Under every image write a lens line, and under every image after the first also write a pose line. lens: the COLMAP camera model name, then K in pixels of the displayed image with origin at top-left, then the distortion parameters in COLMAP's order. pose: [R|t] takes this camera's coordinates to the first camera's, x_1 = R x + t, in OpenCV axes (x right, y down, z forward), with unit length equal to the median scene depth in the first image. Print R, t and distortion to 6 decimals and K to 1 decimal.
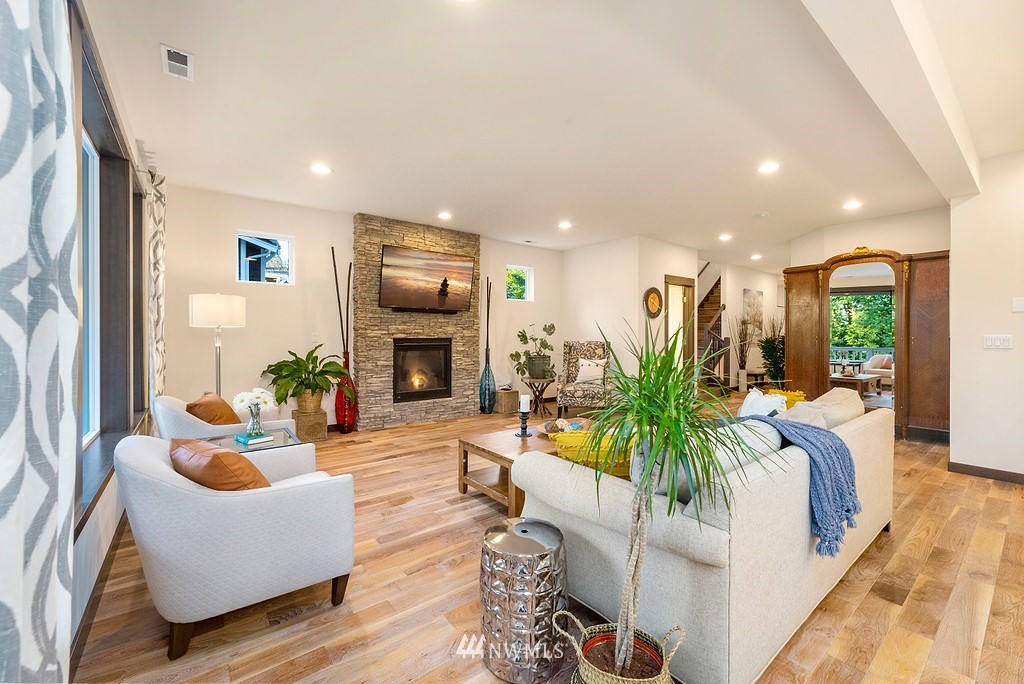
lens RADIAL K [[412.9, 0, 507.5], [0, 412.9, 336.7], [0, 0, 1]] dist [0.001057, -0.000572]
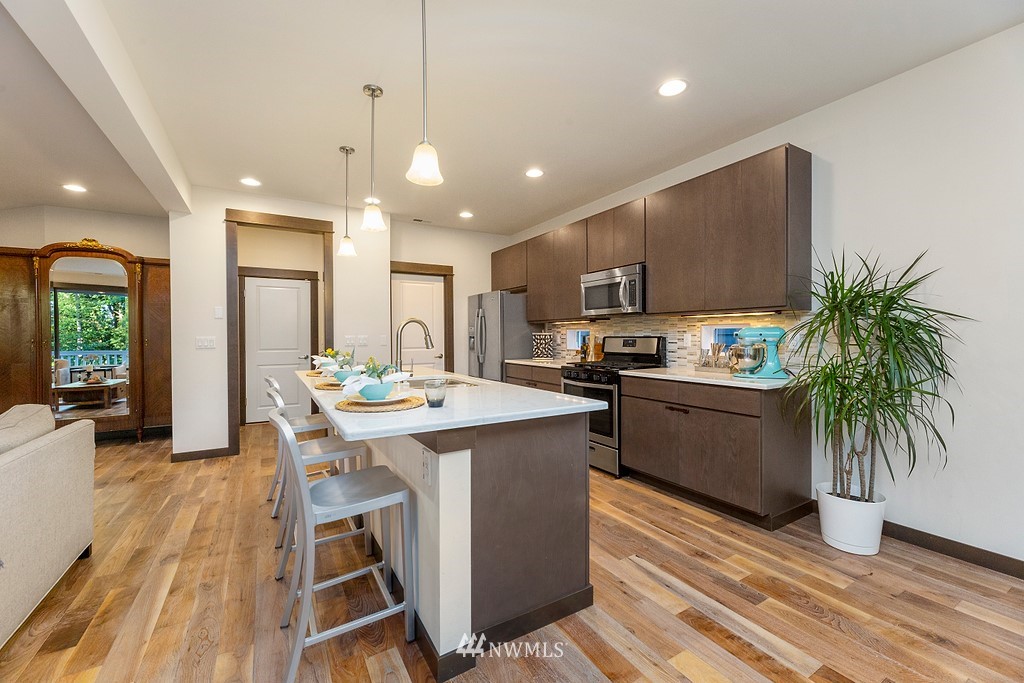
lens RADIAL K [[412.9, 0, 510.7], [0, 412.9, 339.0], [0, 0, 1]] dist [0.001057, -0.000572]
pose [[0.118391, -0.009048, 0.992926, 0.069118], [0.009323, 0.999925, 0.008000, 0.000341], [-0.992923, 0.008310, 0.118466, -0.009427]]
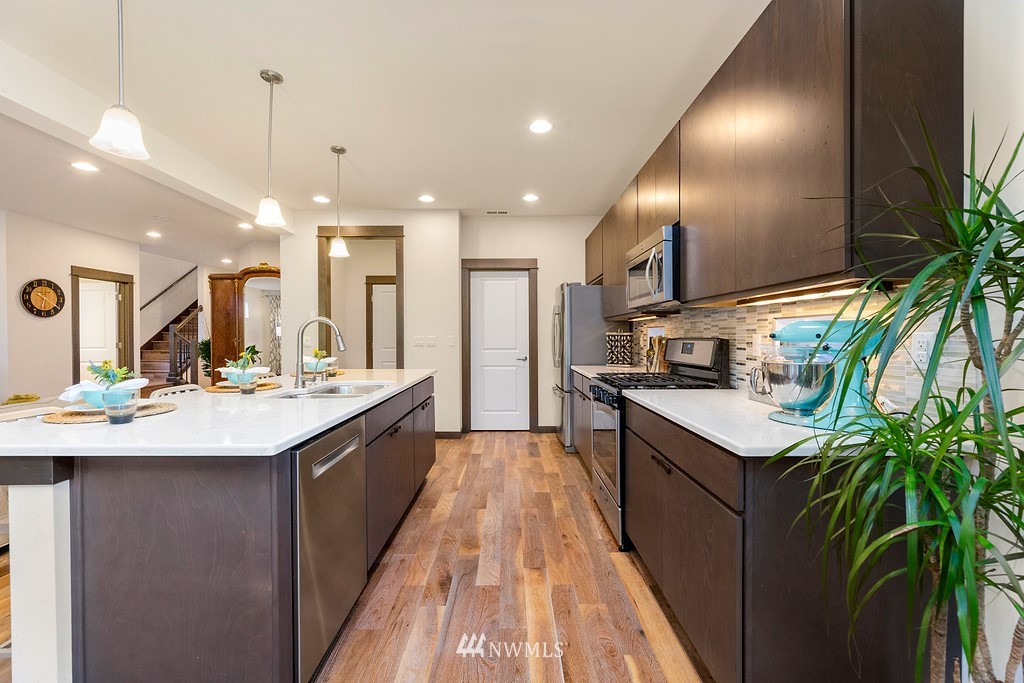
lens RADIAL K [[412.9, 0, 511.1], [0, 412.9, 339.0], [0, 0, 1]] dist [0.001057, -0.000572]
pose [[0.606545, -0.006453, 0.795023, 0.321291], [0.006411, 0.999974, 0.003226, 0.001968], [-0.795023, 0.003140, 0.606571, -0.272381]]
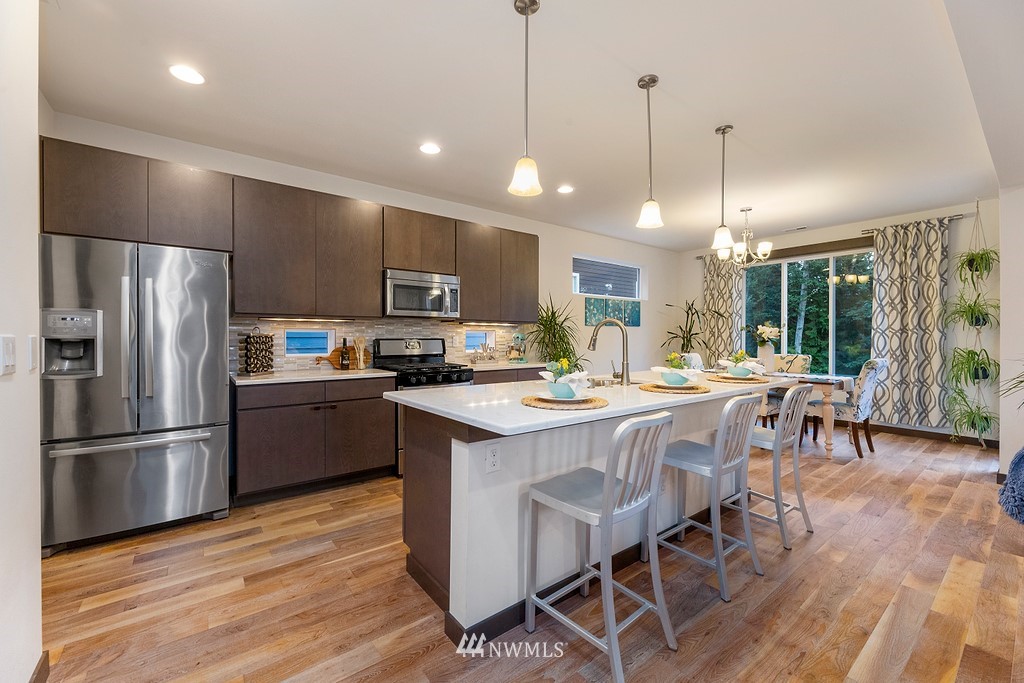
lens RADIAL K [[412.9, 0, 507.4], [0, 412.9, 338.4], [0, 0, 1]] dist [0.001057, -0.000572]
pose [[-1.000000, -0.000400, 0.000444, 0.674151], [-0.000397, 0.999976, 0.006877, -0.002282], [-0.000447, 0.006877, -0.999976, 0.654710]]
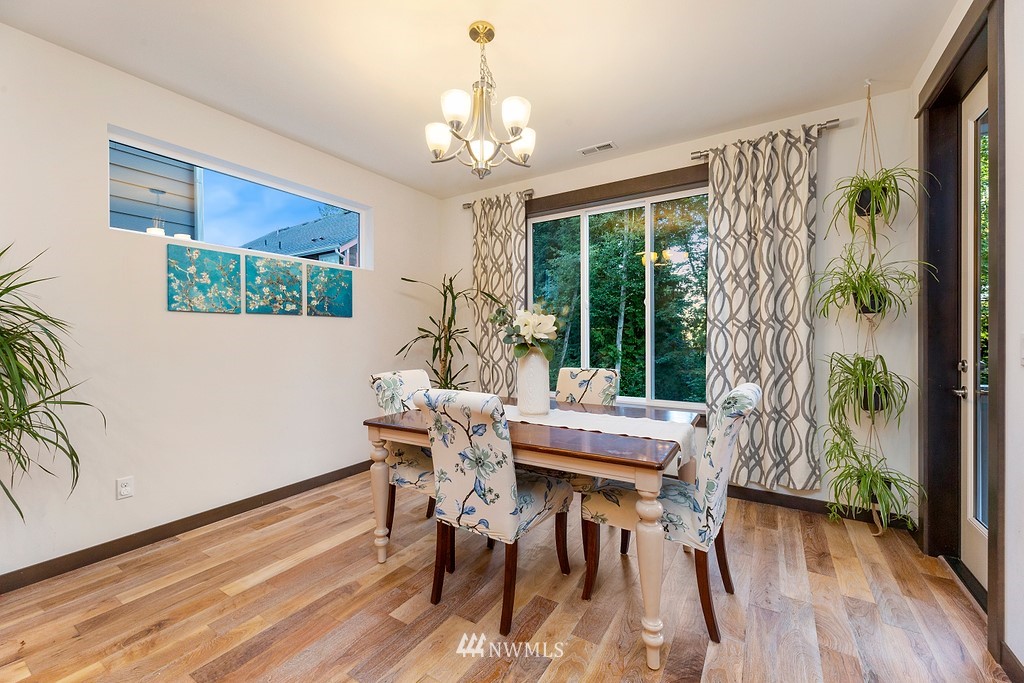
lens RADIAL K [[412.9, 0, 508.1], [0, 412.9, 338.8], [0, 0, 1]] dist [0.001057, -0.000572]
pose [[-0.940955, 0.007688, -0.338445, 0.259060], [0.005045, 0.999950, 0.008689, 0.000124], [0.338495, 0.006468, -0.940946, 0.114276]]
